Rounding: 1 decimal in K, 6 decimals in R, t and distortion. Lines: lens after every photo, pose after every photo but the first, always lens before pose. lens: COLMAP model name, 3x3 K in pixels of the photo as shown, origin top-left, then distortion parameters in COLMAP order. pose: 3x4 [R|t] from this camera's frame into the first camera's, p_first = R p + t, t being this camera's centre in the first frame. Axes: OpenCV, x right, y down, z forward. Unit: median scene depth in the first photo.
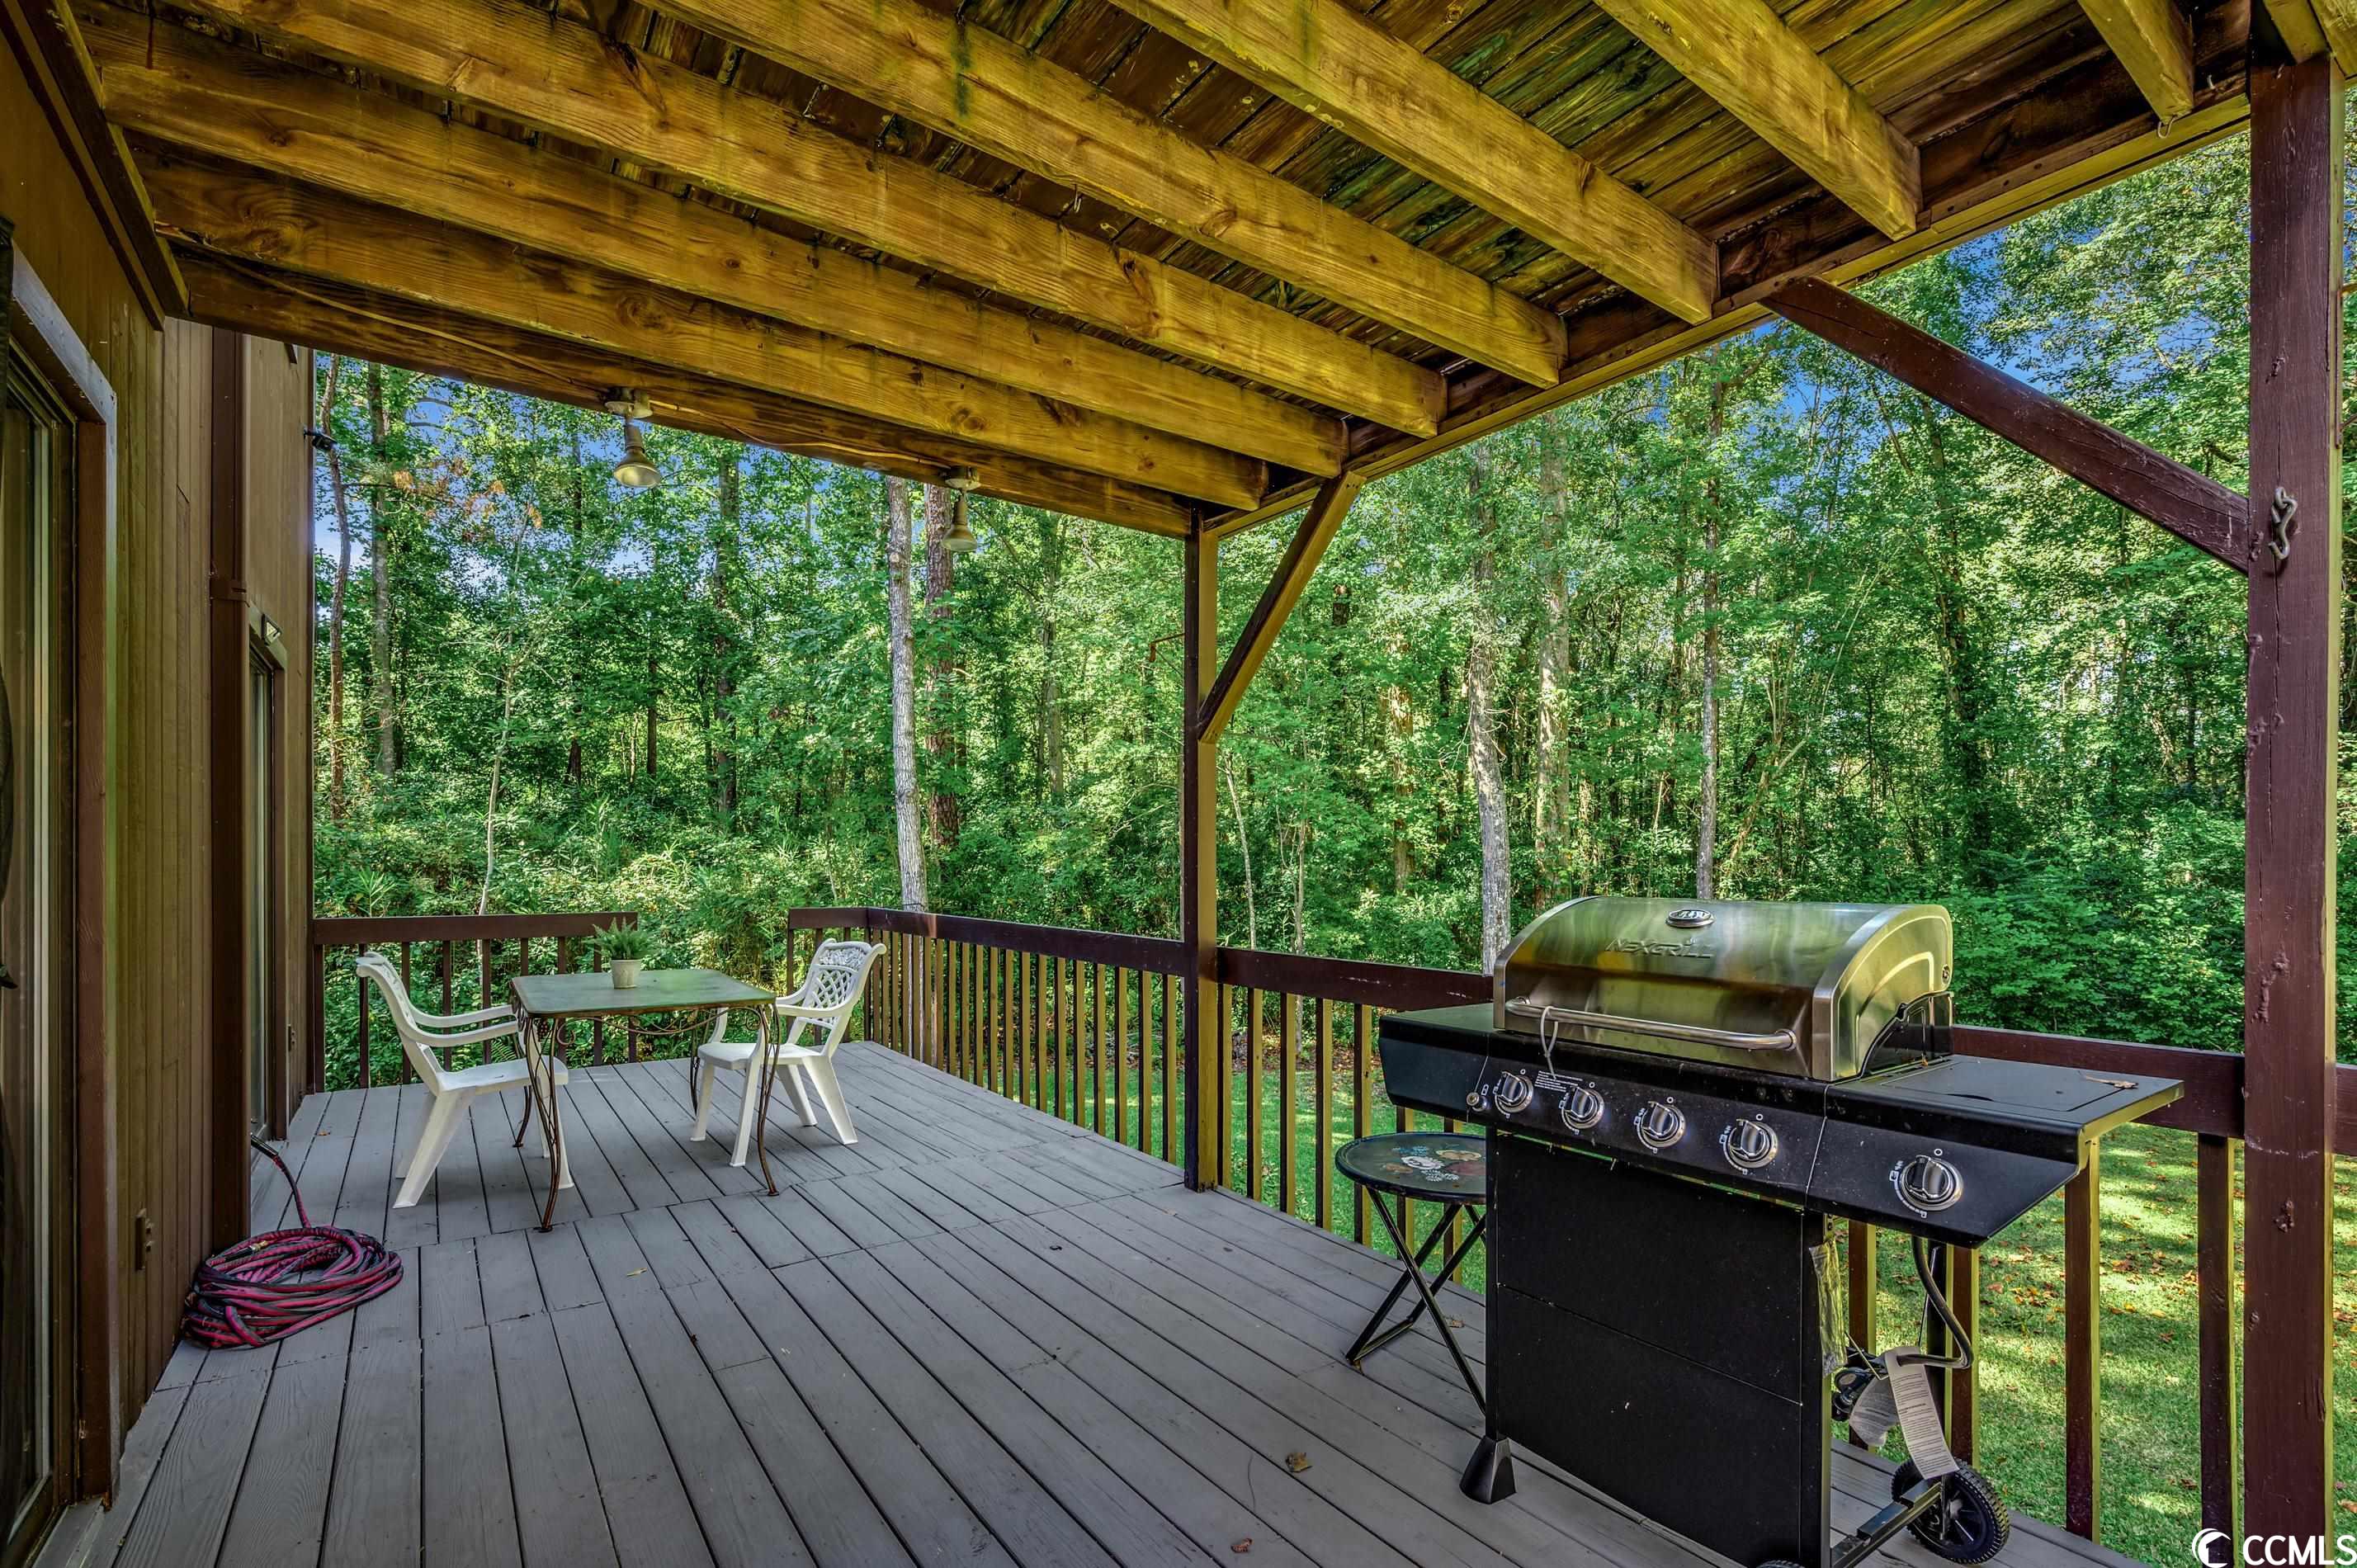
lens RADIAL K [[1070.5, 0, 1173.8], [0, 1070.5, 852.3], [0, 0, 1]] dist [-0.000020, -0.000142]
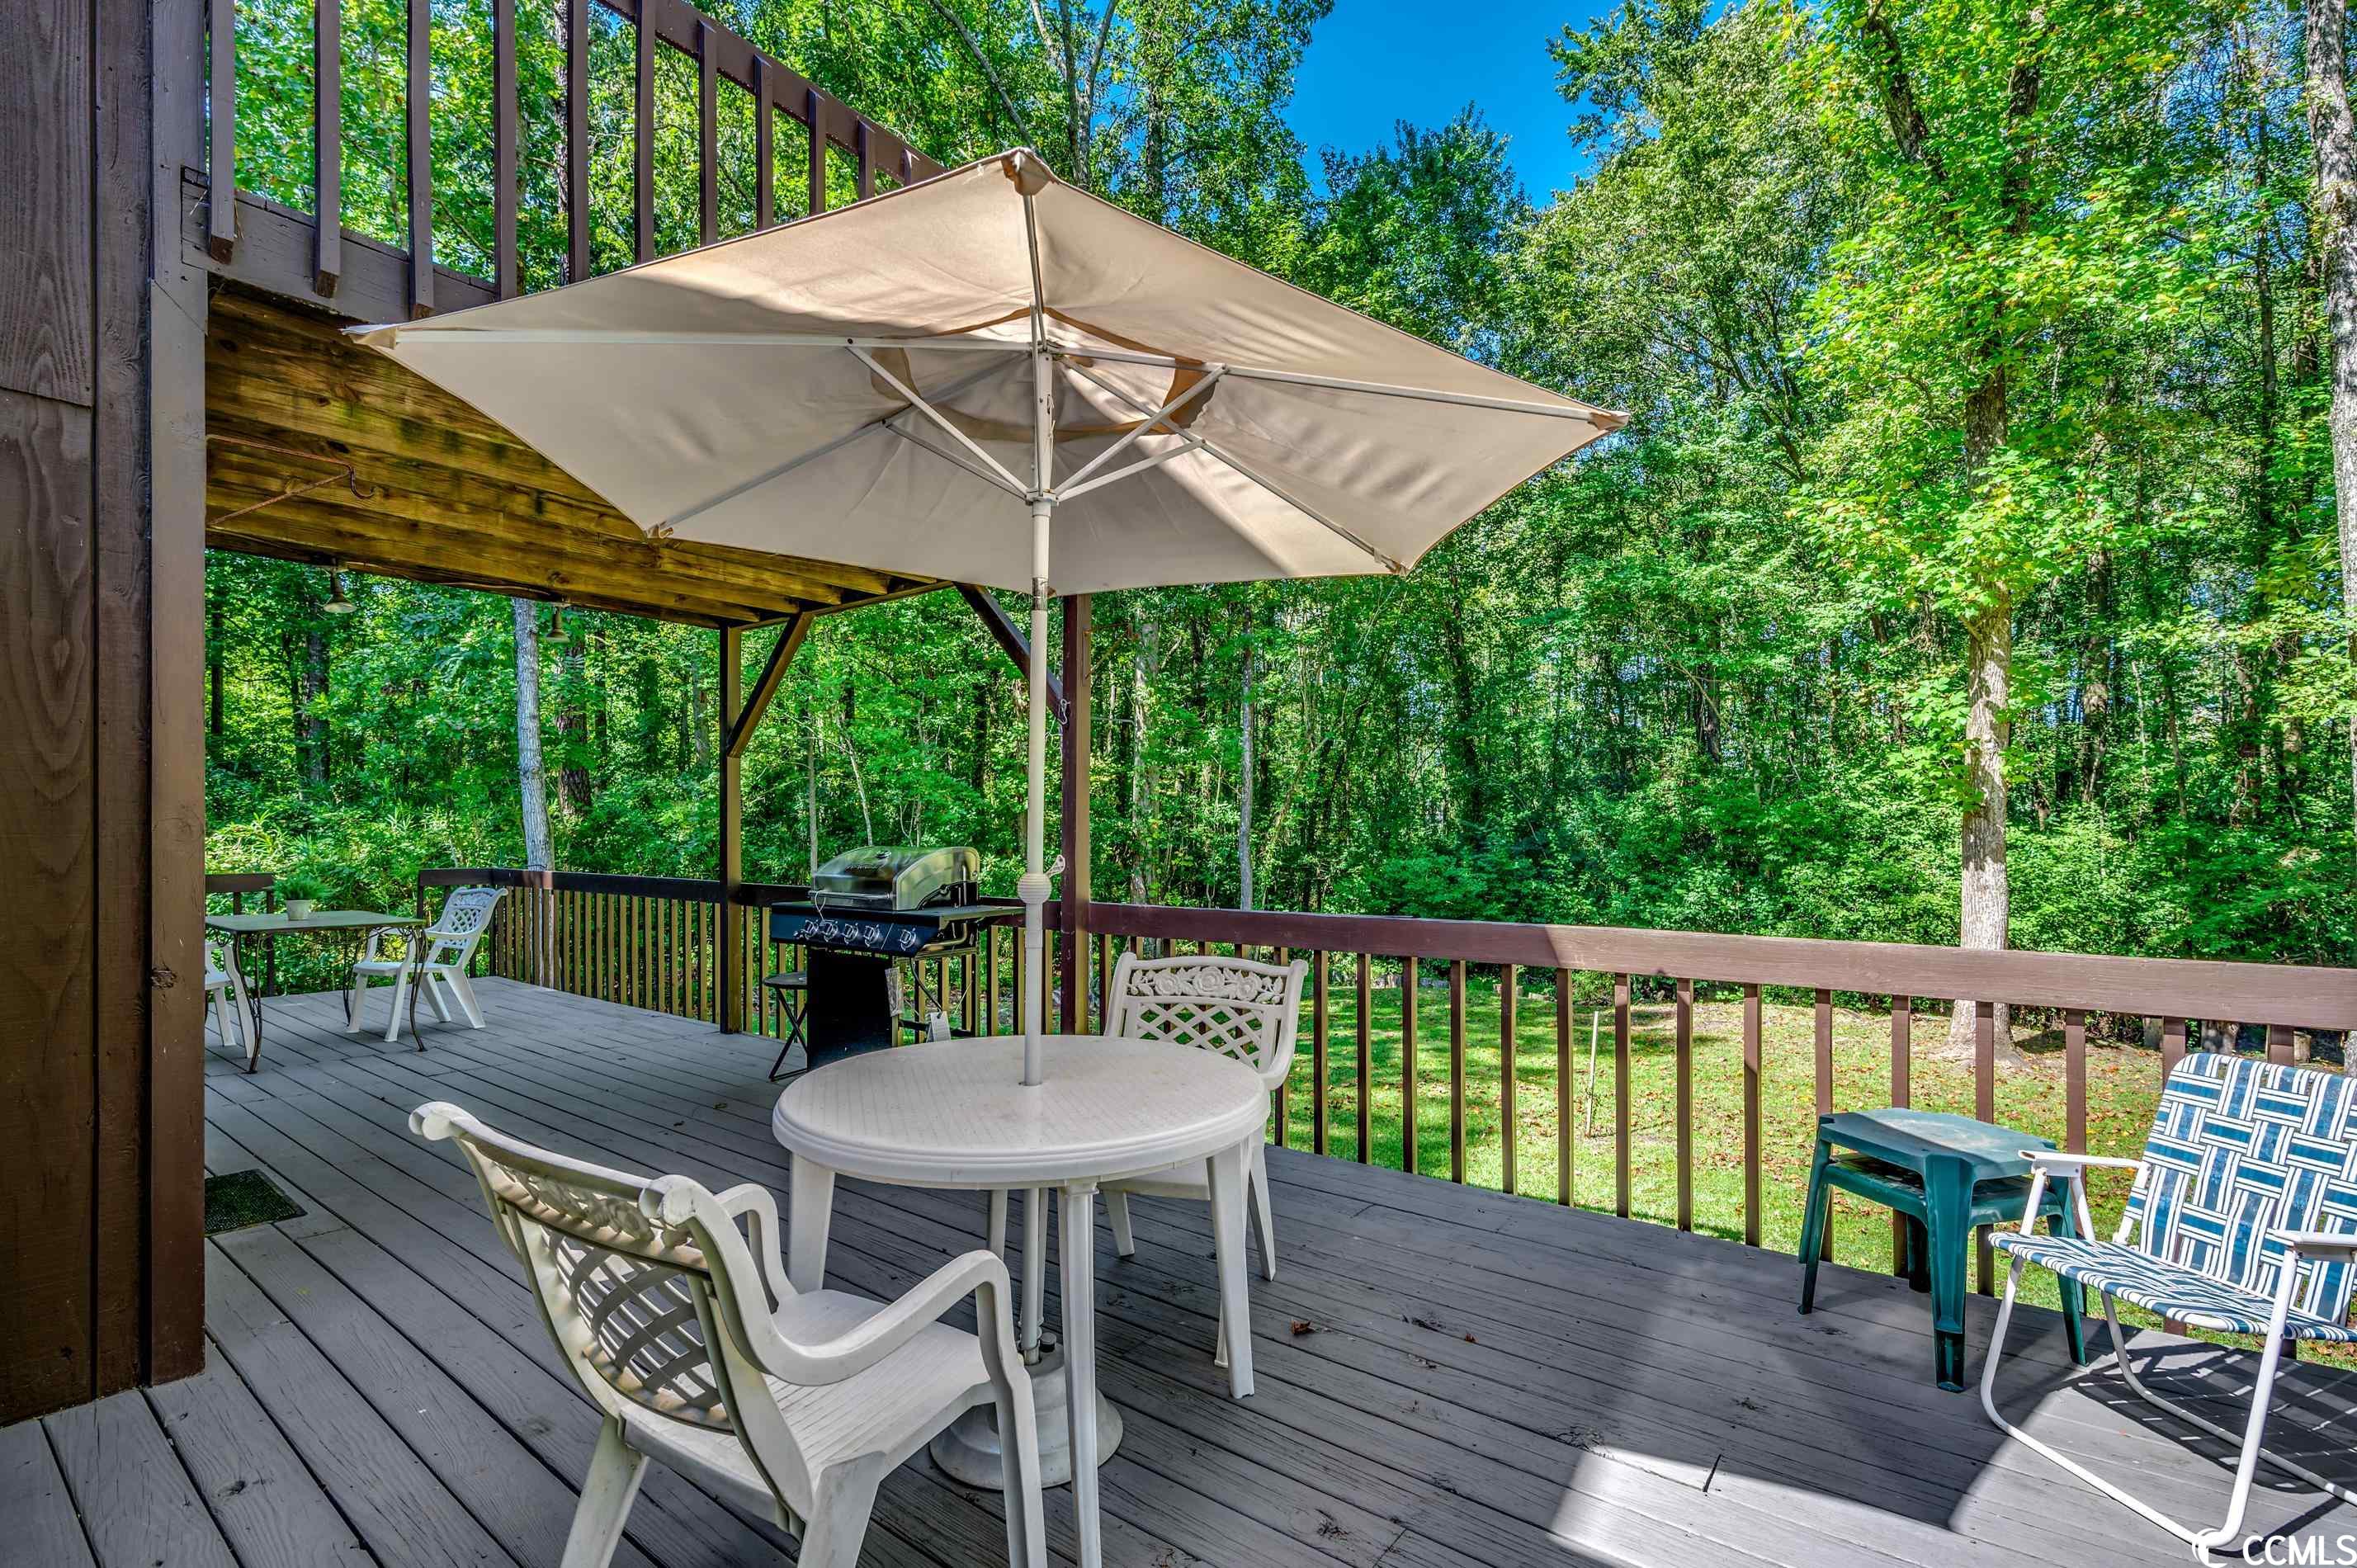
lens RADIAL K [[1052.0, 0, 1190.6], [0, 1052.0, 827.2], [0, 0, 1]] dist [0.000260, -0.000851]
pose [[0.952614, -0.001012, 0.304179, 0.061074], [-0.000873, 0.999981, 0.006062, -0.002193], [-0.304180, -0.006040, 0.952595, -0.218063]]
